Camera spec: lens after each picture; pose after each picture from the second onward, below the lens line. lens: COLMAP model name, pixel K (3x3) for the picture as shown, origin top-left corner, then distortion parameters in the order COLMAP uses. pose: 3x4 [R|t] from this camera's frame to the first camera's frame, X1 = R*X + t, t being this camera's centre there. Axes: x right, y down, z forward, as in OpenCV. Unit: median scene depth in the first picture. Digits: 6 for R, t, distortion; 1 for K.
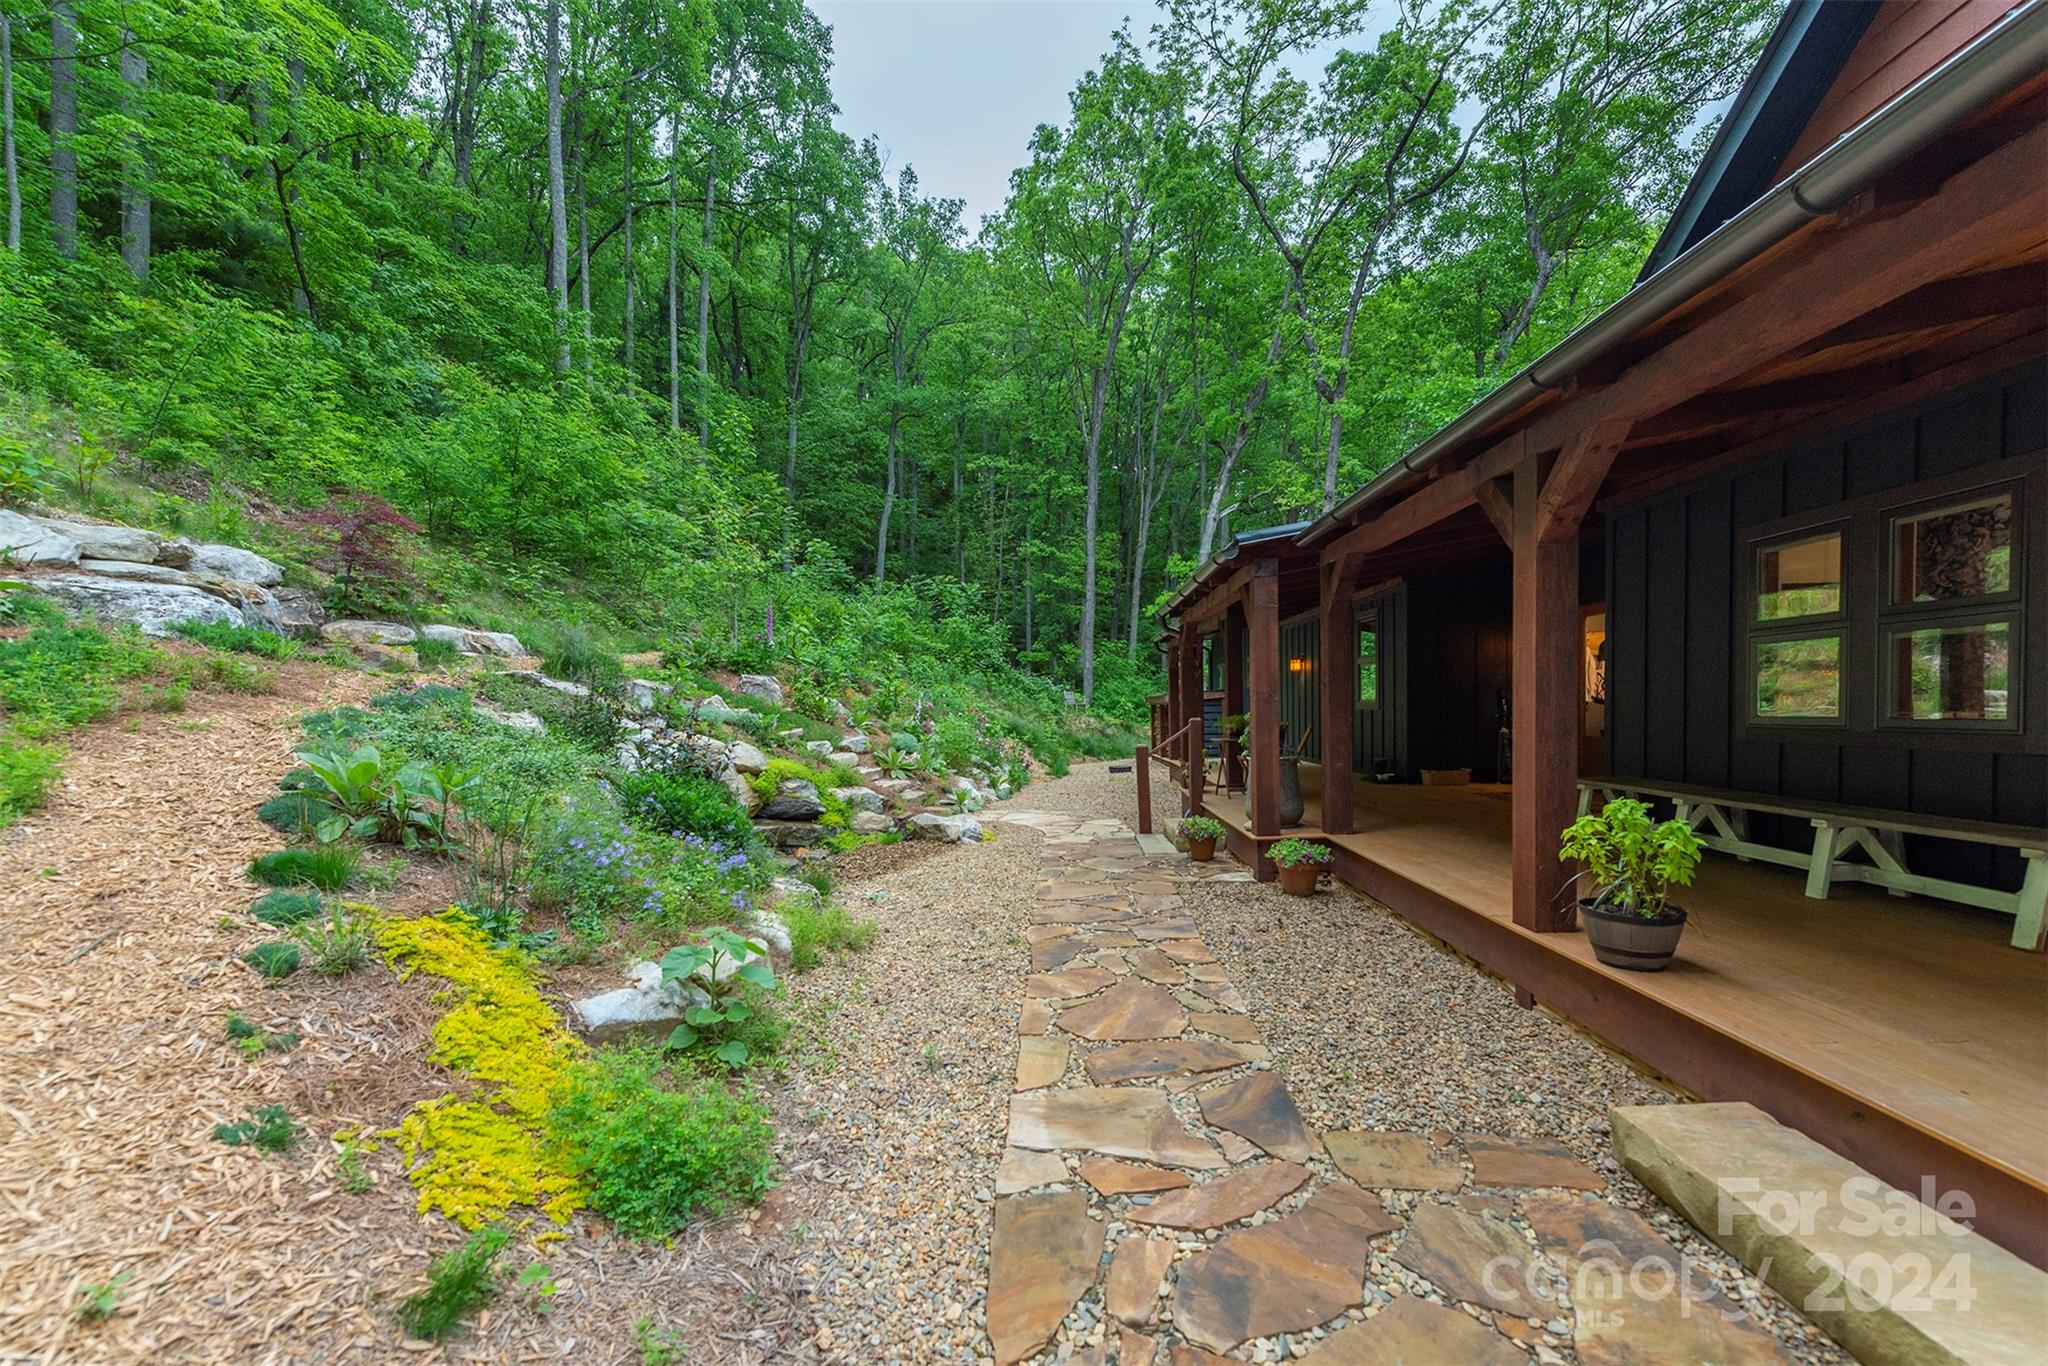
lens RADIAL K [[807.5, 0, 1029.7], [0, 807.5, 723.5], [0, 0, 1]] dist [0.000468, -0.000006]
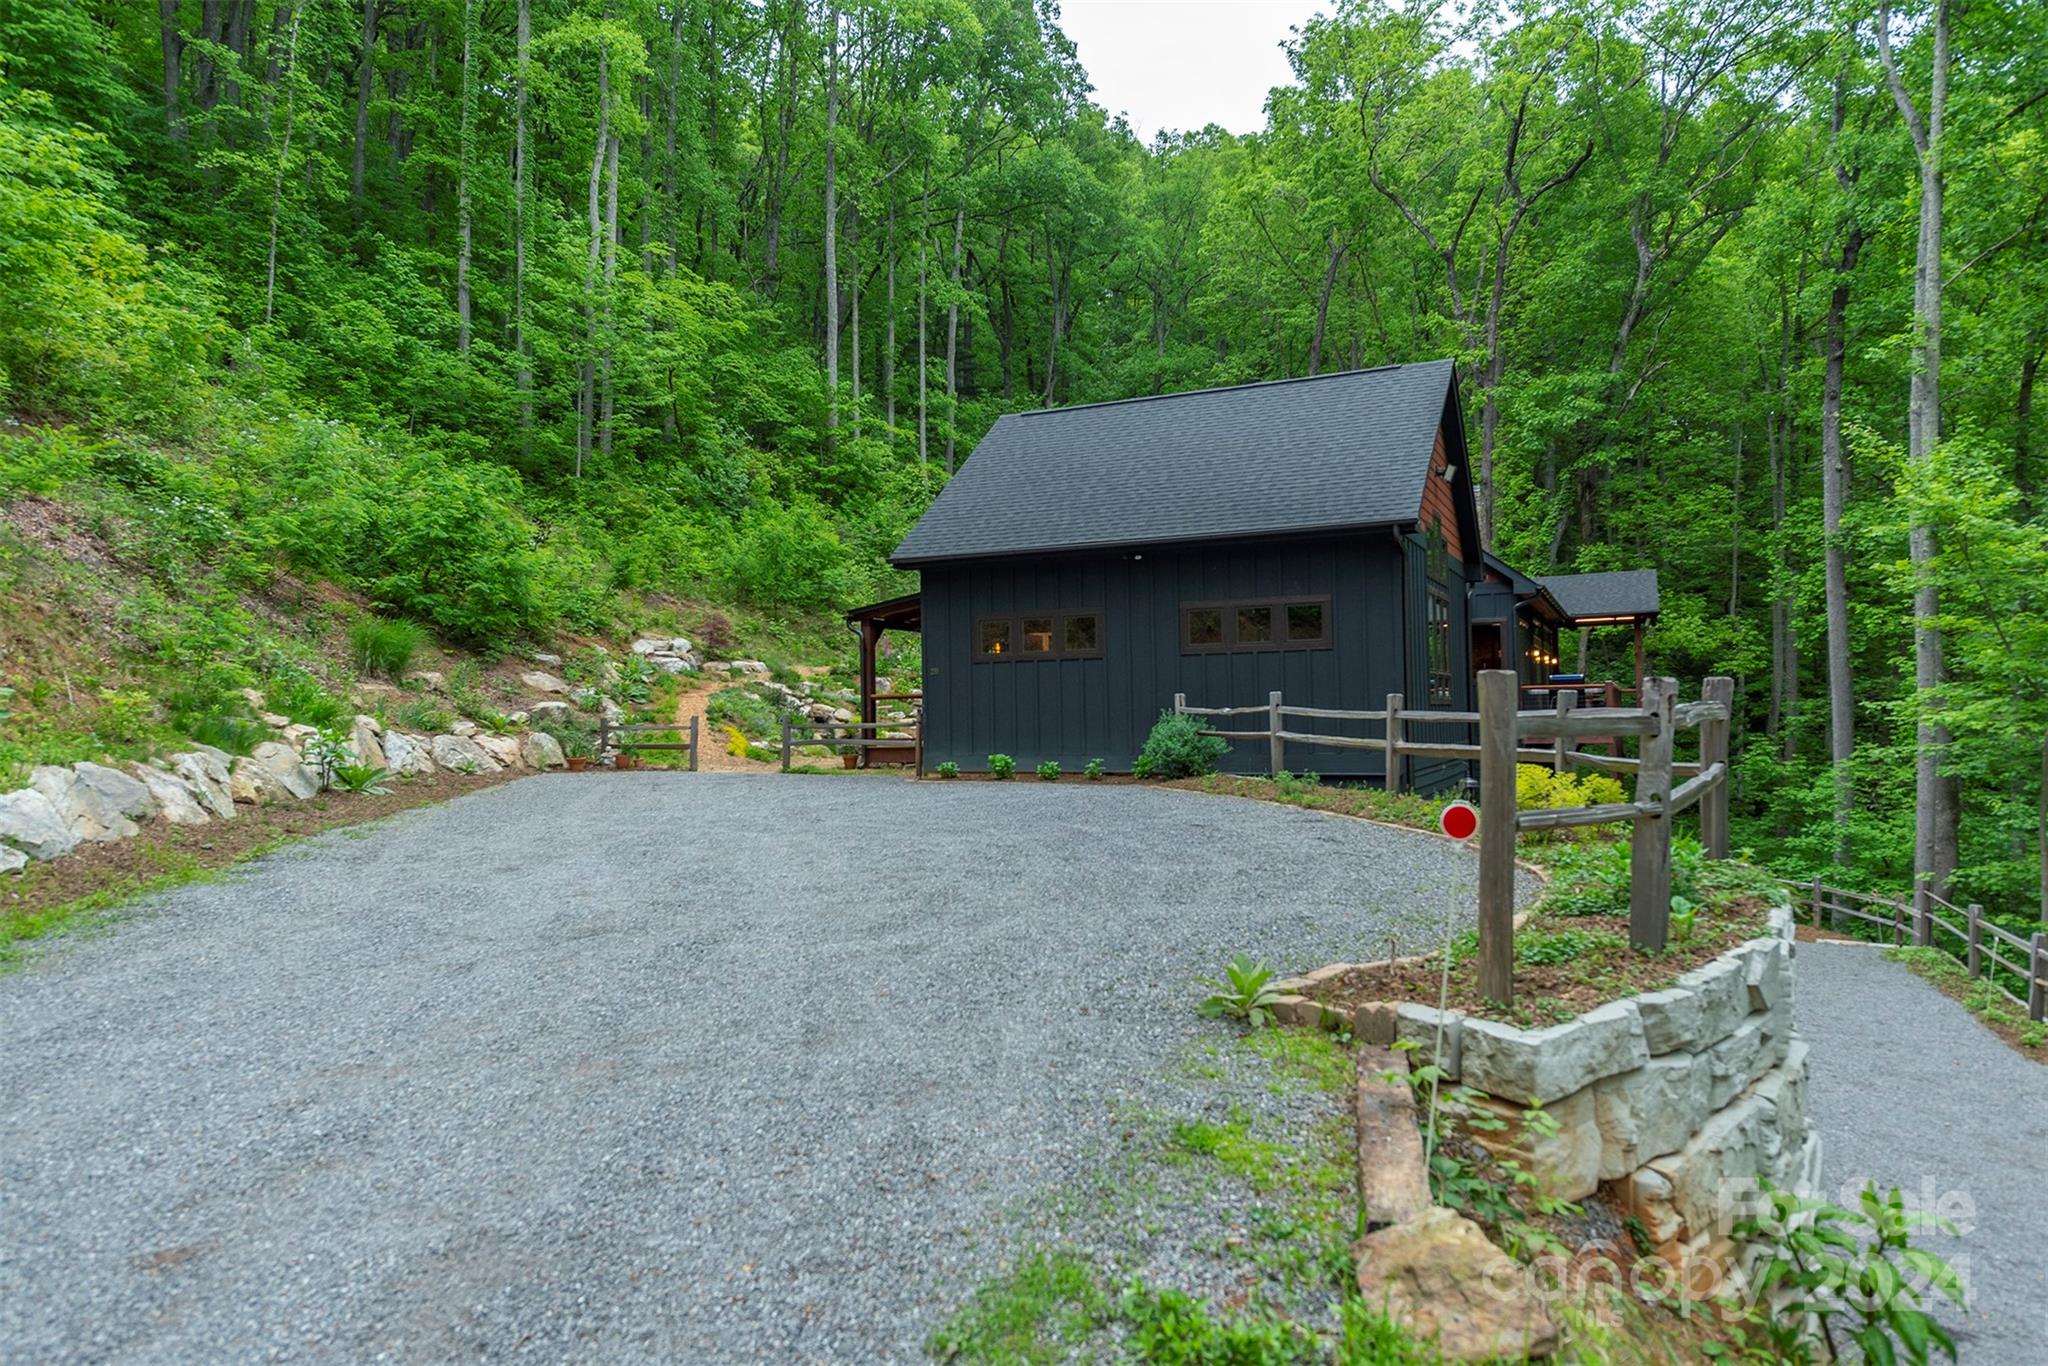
lens RADIAL K [[1377.7, 0, 1024.0], [0, 1377.7, 683.0], [0, 0, 1]] dist [0.043919, 0.001074]
pose [[0.905088, -0.001262, -0.425222, 1.943476], [-0.013381, 0.999416, -0.031448, 0.073011], [0.425013, 0.034153, 0.904543, -2.558816]]
